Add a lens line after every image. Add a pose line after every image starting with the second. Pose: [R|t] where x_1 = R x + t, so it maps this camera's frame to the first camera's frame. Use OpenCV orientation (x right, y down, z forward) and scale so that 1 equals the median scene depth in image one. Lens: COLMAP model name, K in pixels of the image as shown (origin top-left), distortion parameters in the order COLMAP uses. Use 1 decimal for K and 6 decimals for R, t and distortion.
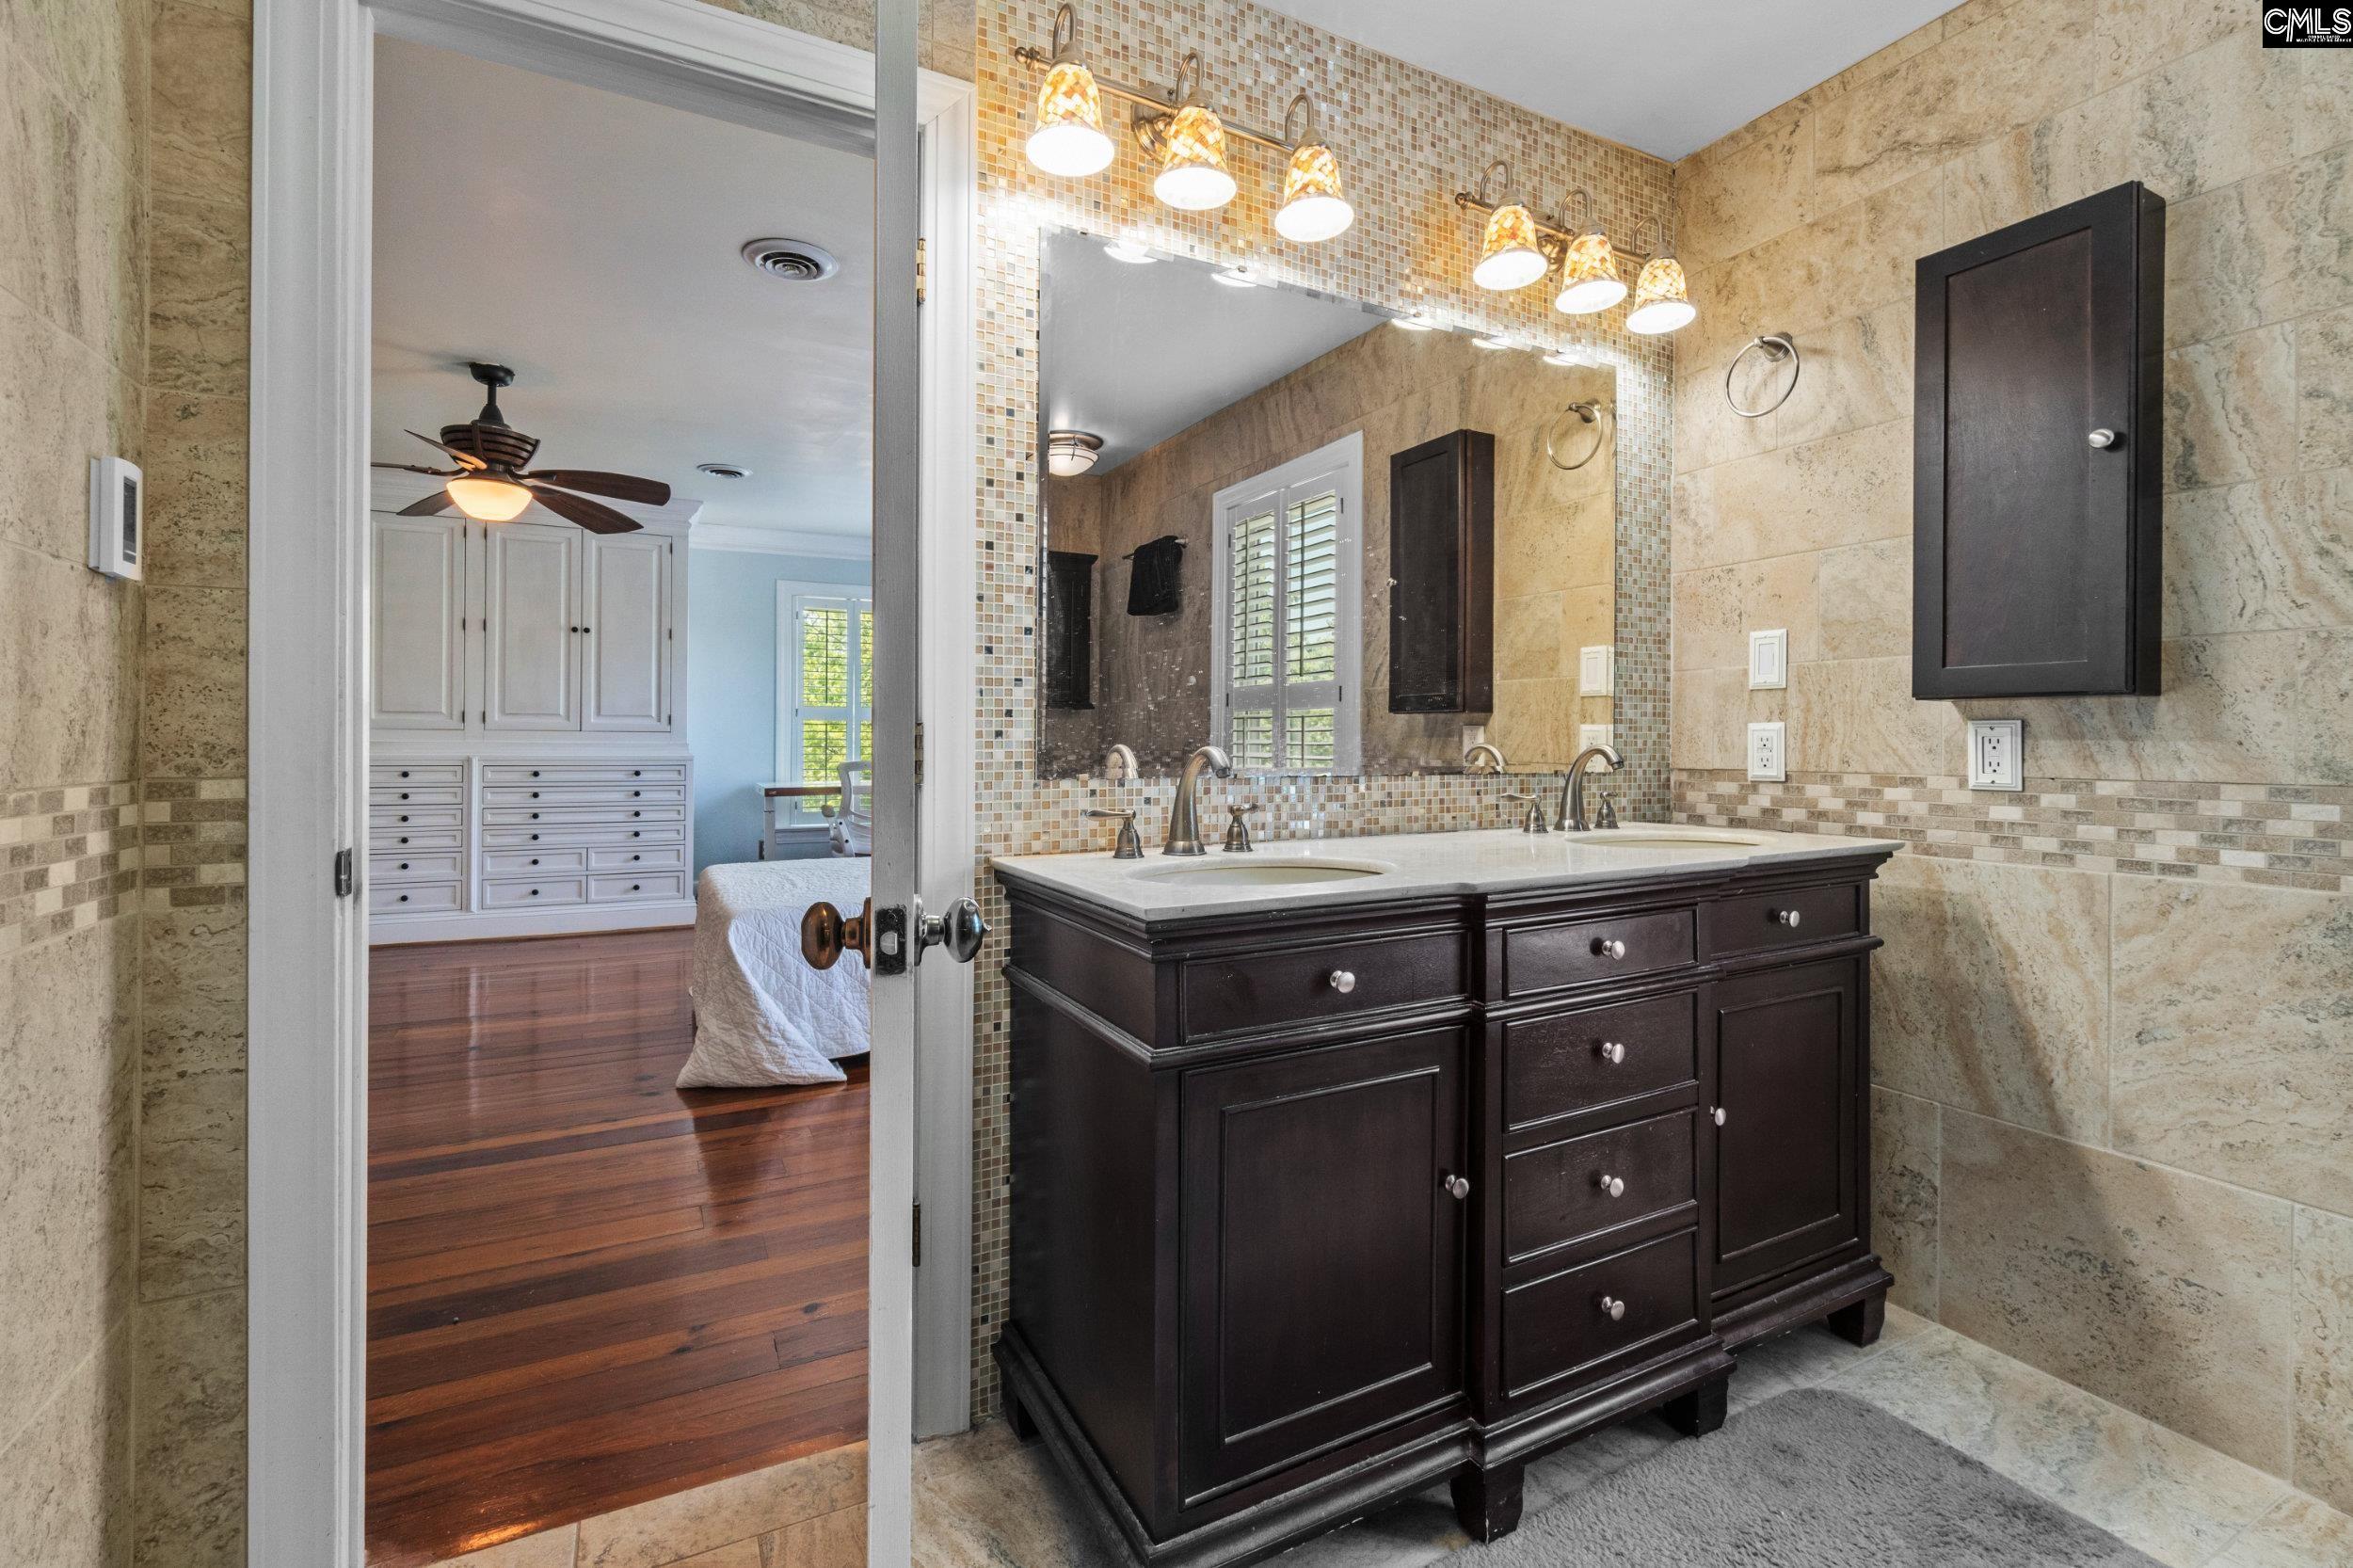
lens RADIAL K [[1013.9, 0, 1162.9], [0, 1013.9, 735.3], [0, 0, 1]] dist [-0.004771, 0.000749]
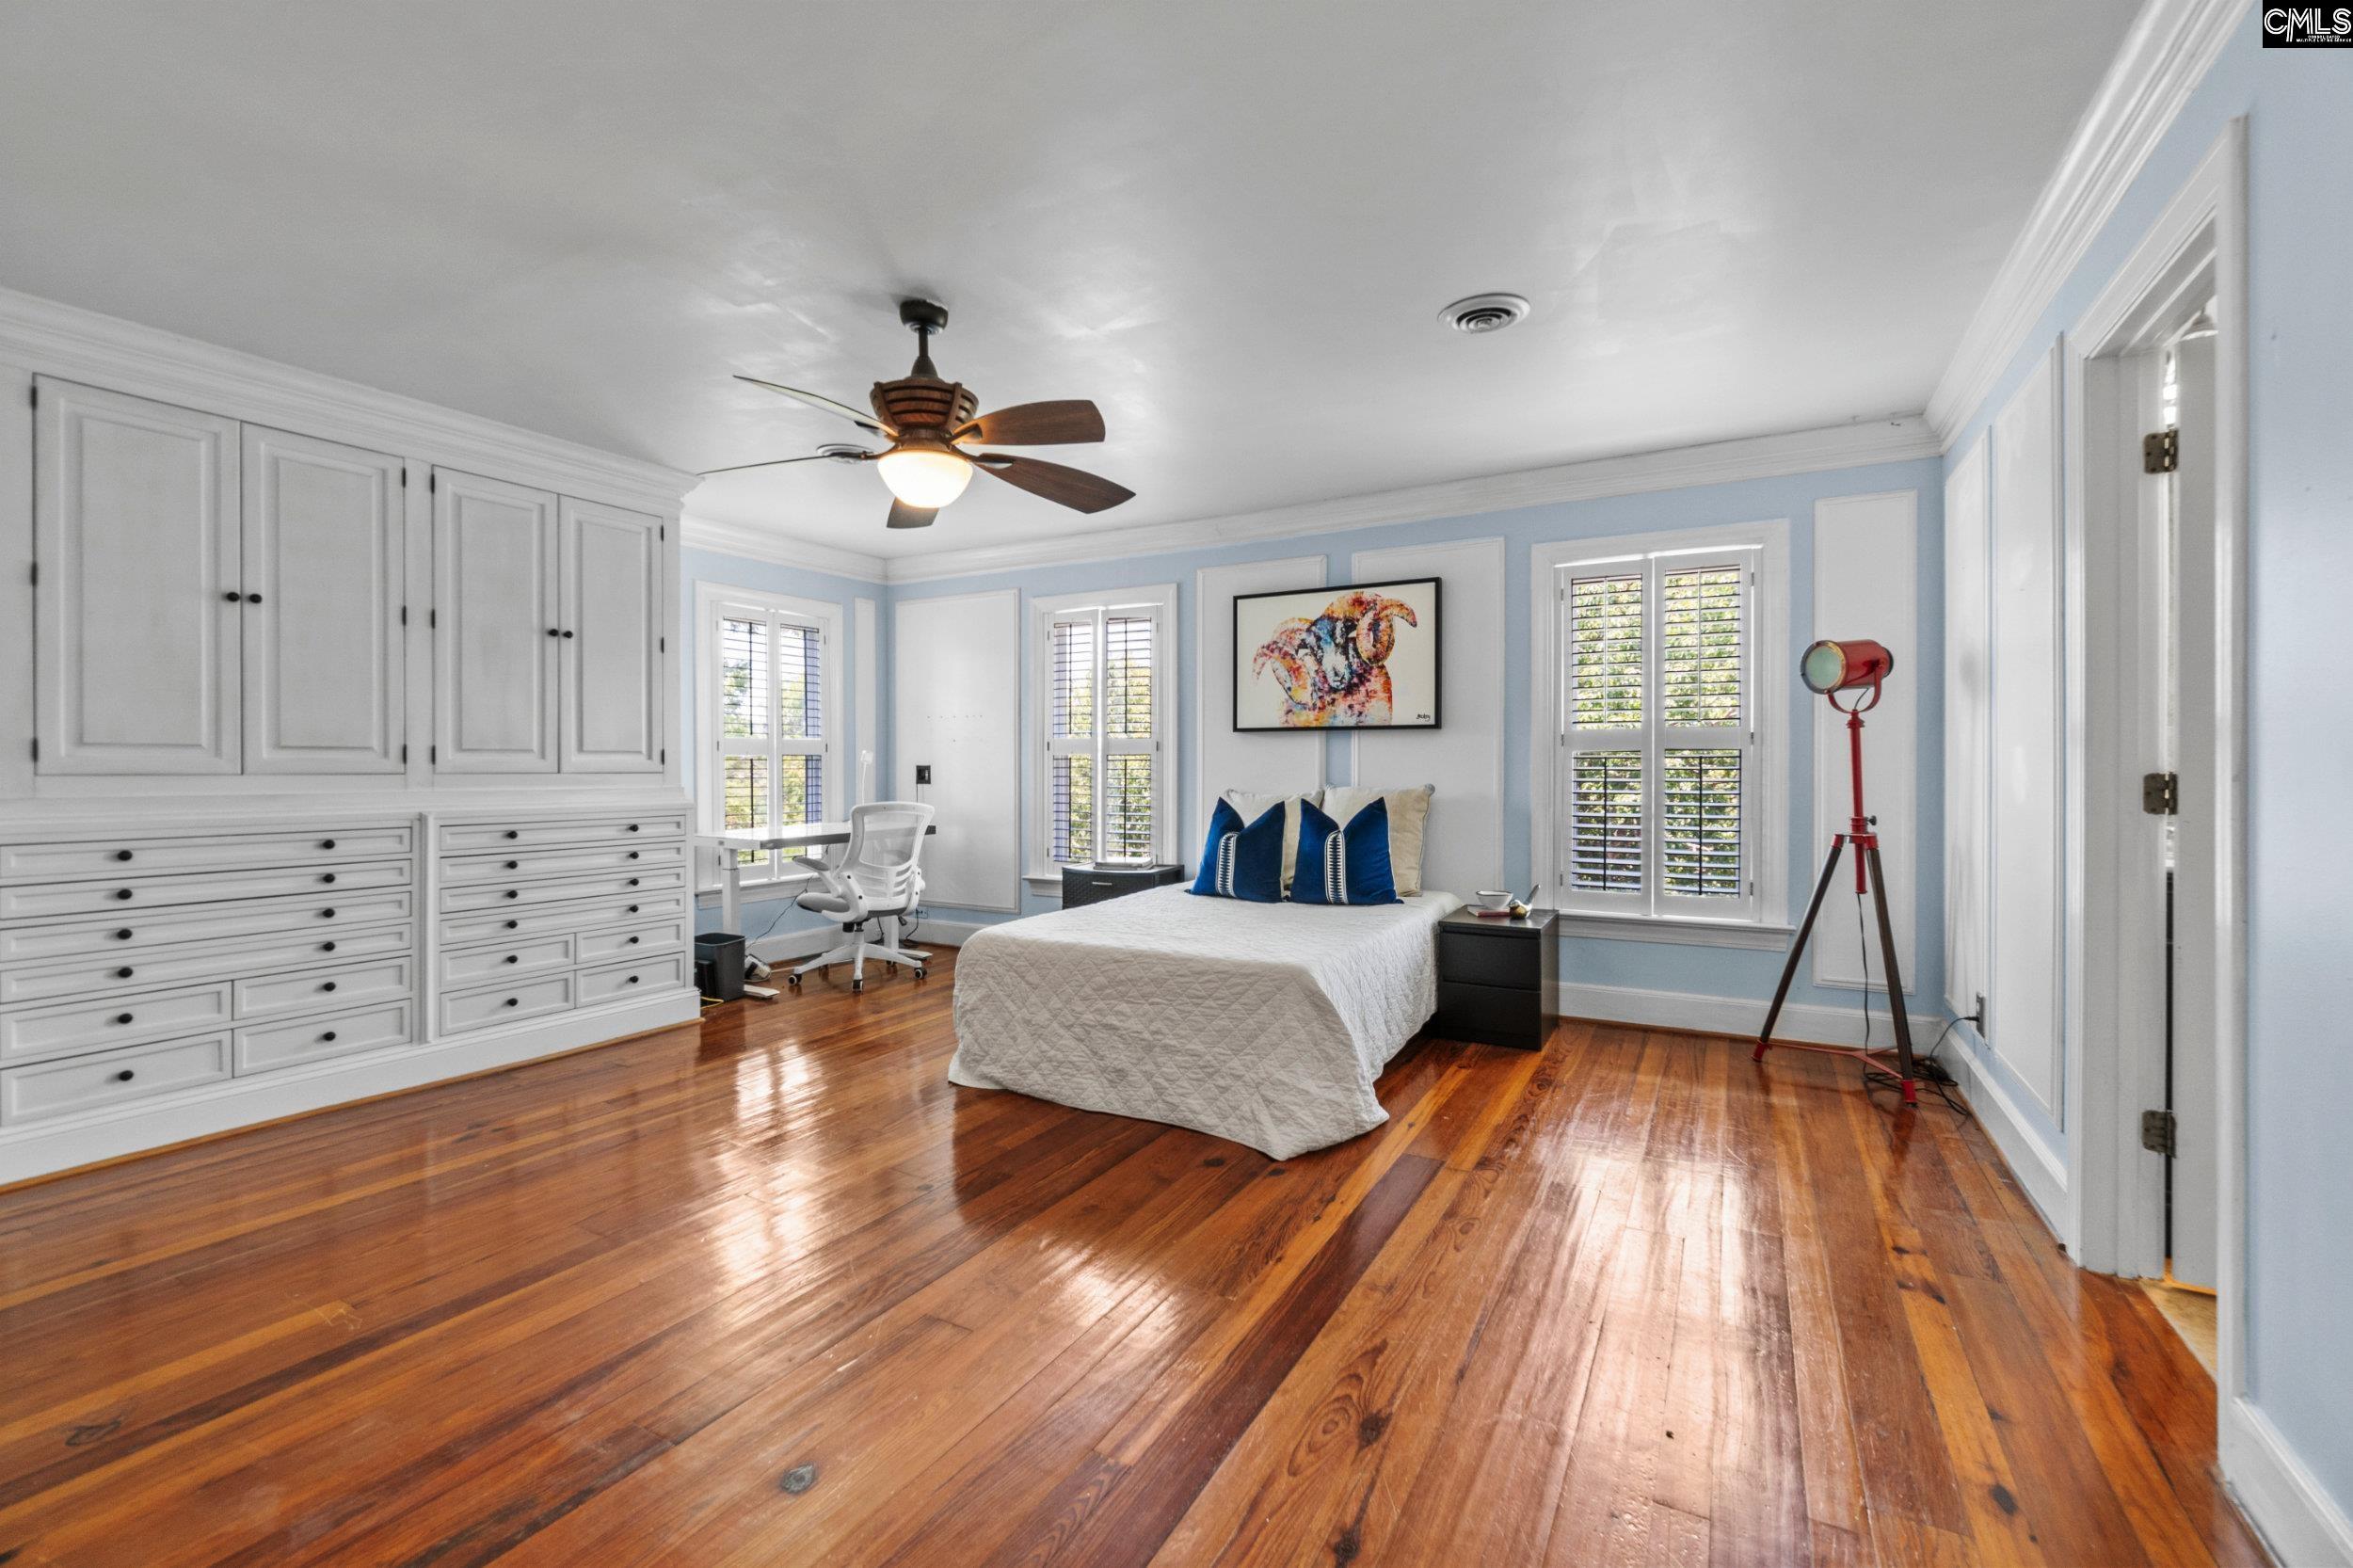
lens RADIAL K [[1013.9, 0, 1171.6], [0, 1013.9, 764.5], [0, 0, 1]] dist [-0.004771, 0.000749]
pose [[0.837738, -0.008373, 0.546008, -0.619426], [0.005596, 0.999962, 0.006747, -0.013155], [-0.546043, -0.002596, 0.837753, 0.157377]]
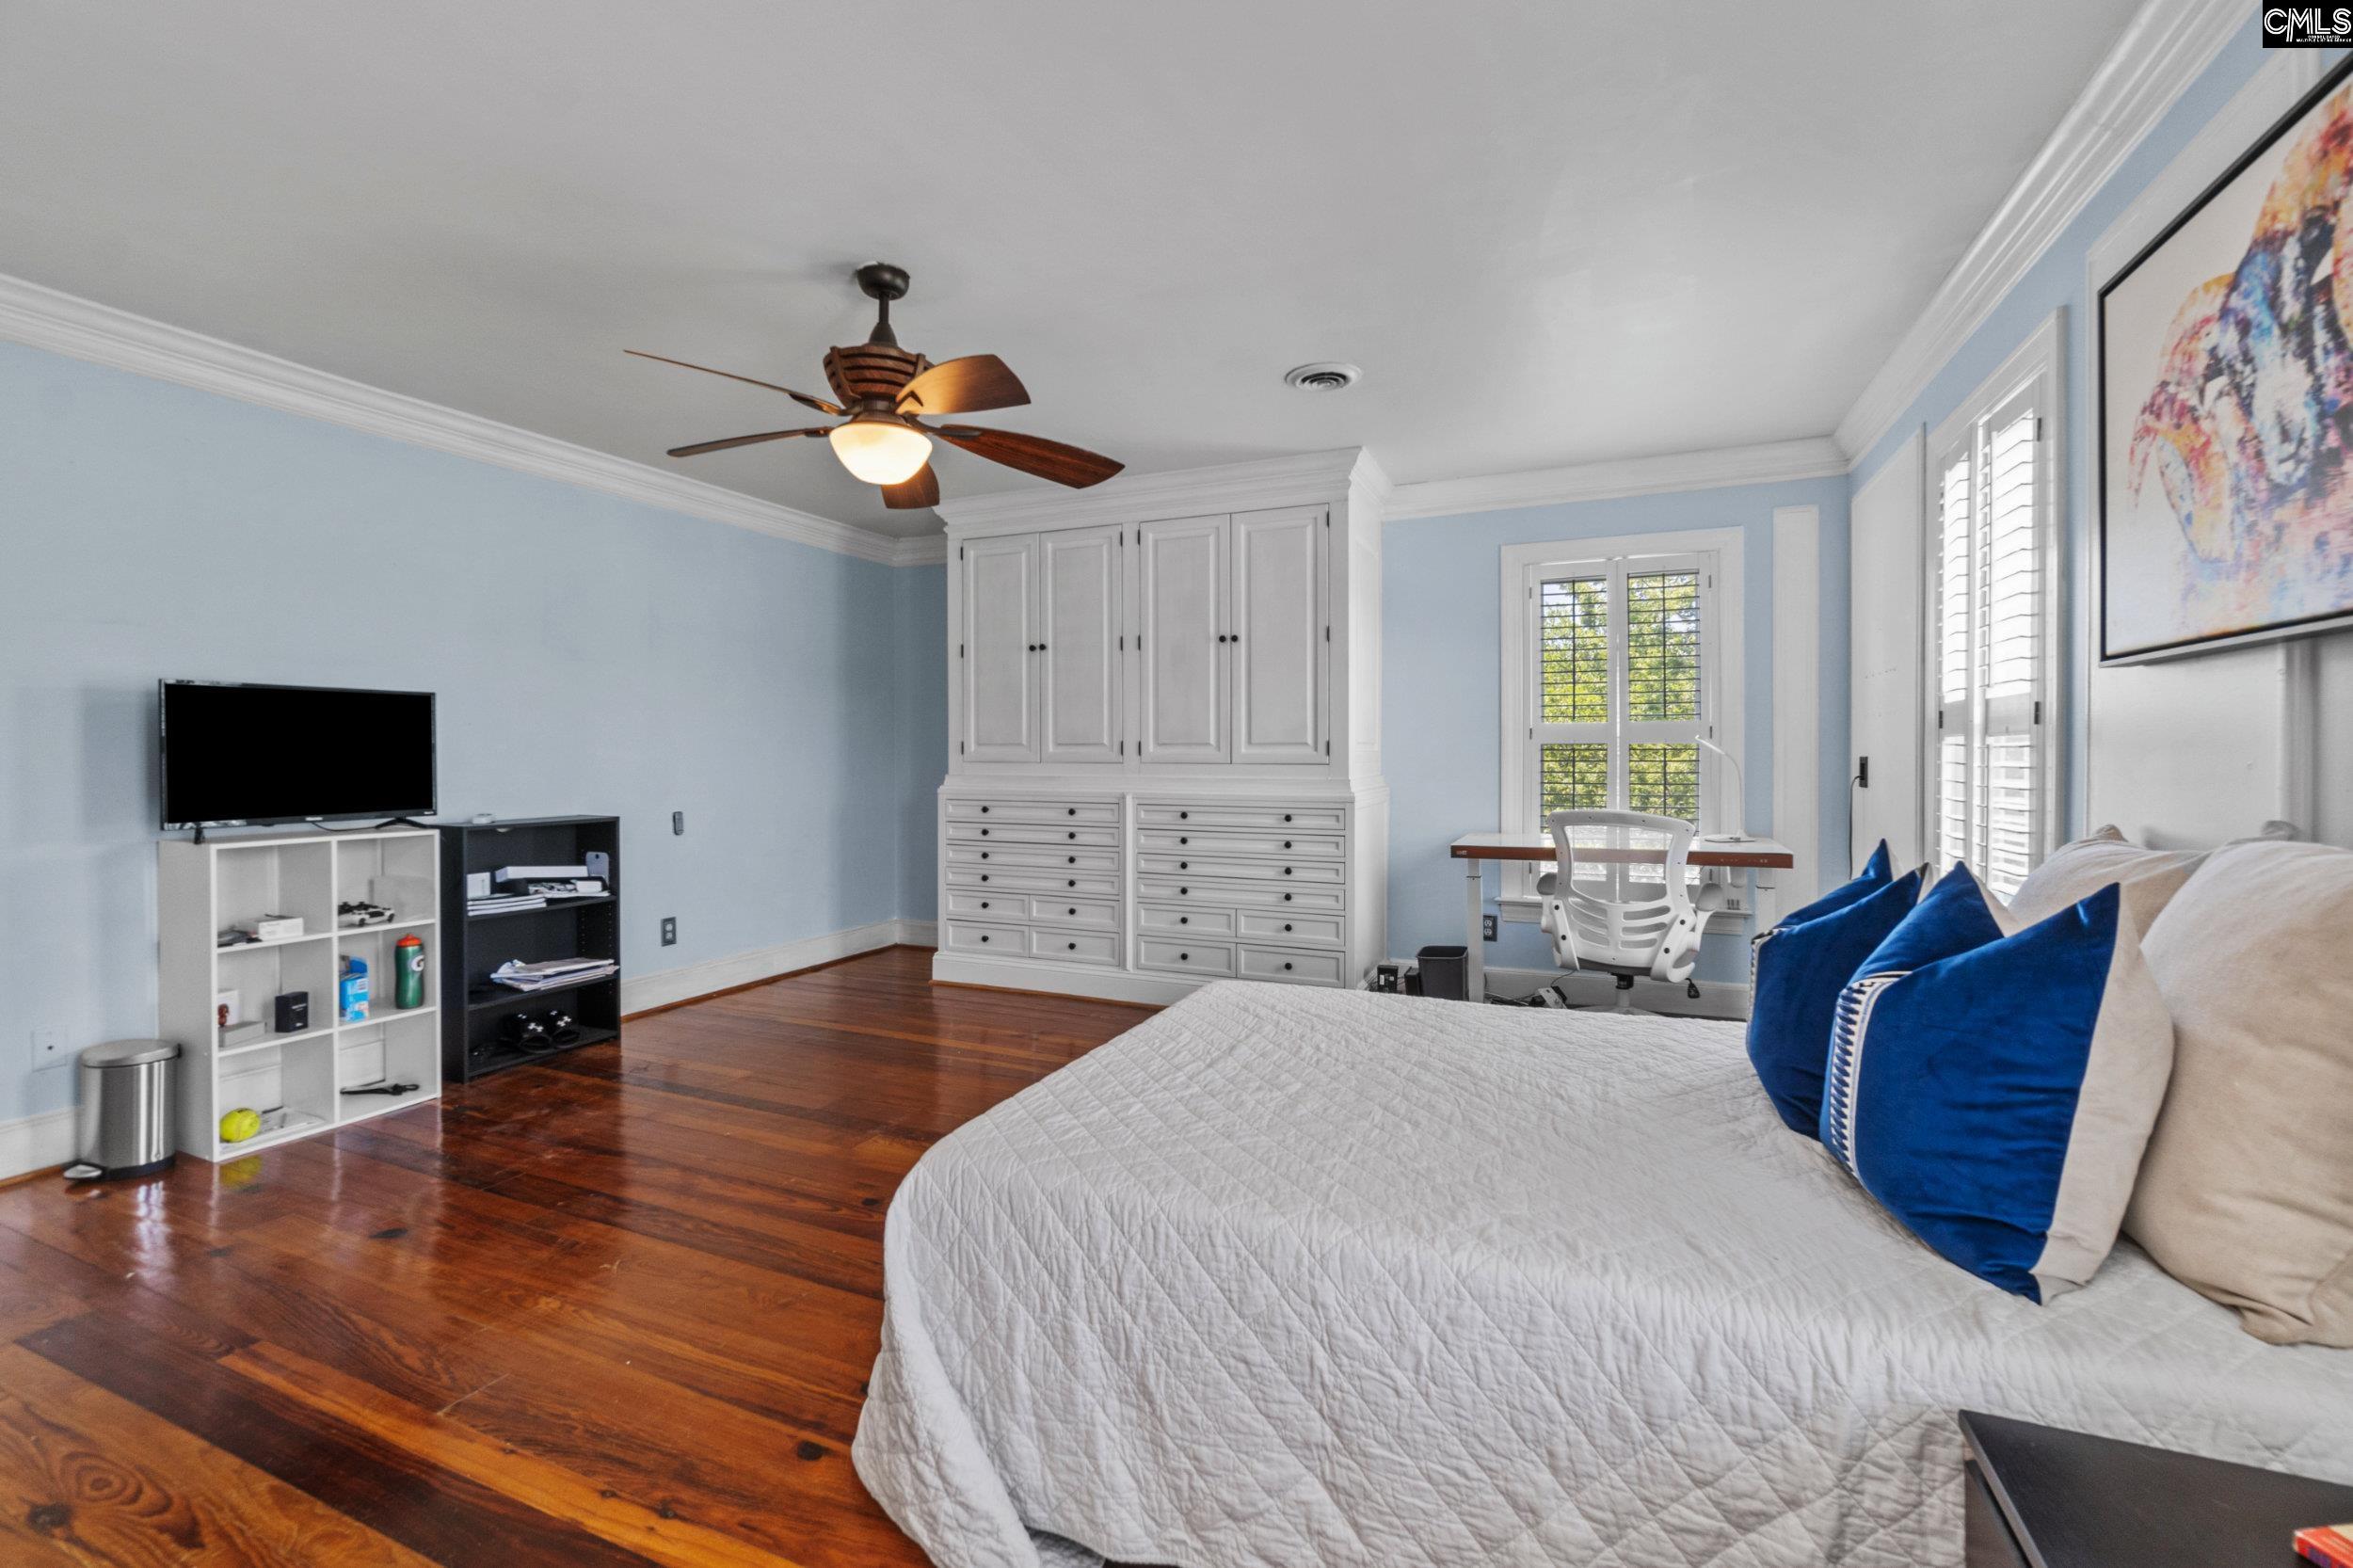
lens RADIAL K [[1013.9, 0, 1149.4], [0, 1013.9, 753.2], [0, 0, 1]] dist [-0.004771, 0.000749]
pose [[0.623789, -0.010191, -0.781526, 0.017714], [0.005740, 0.999948, -0.008458, -0.006252], [0.781572, 0.000790, 0.623815, 0.455525]]
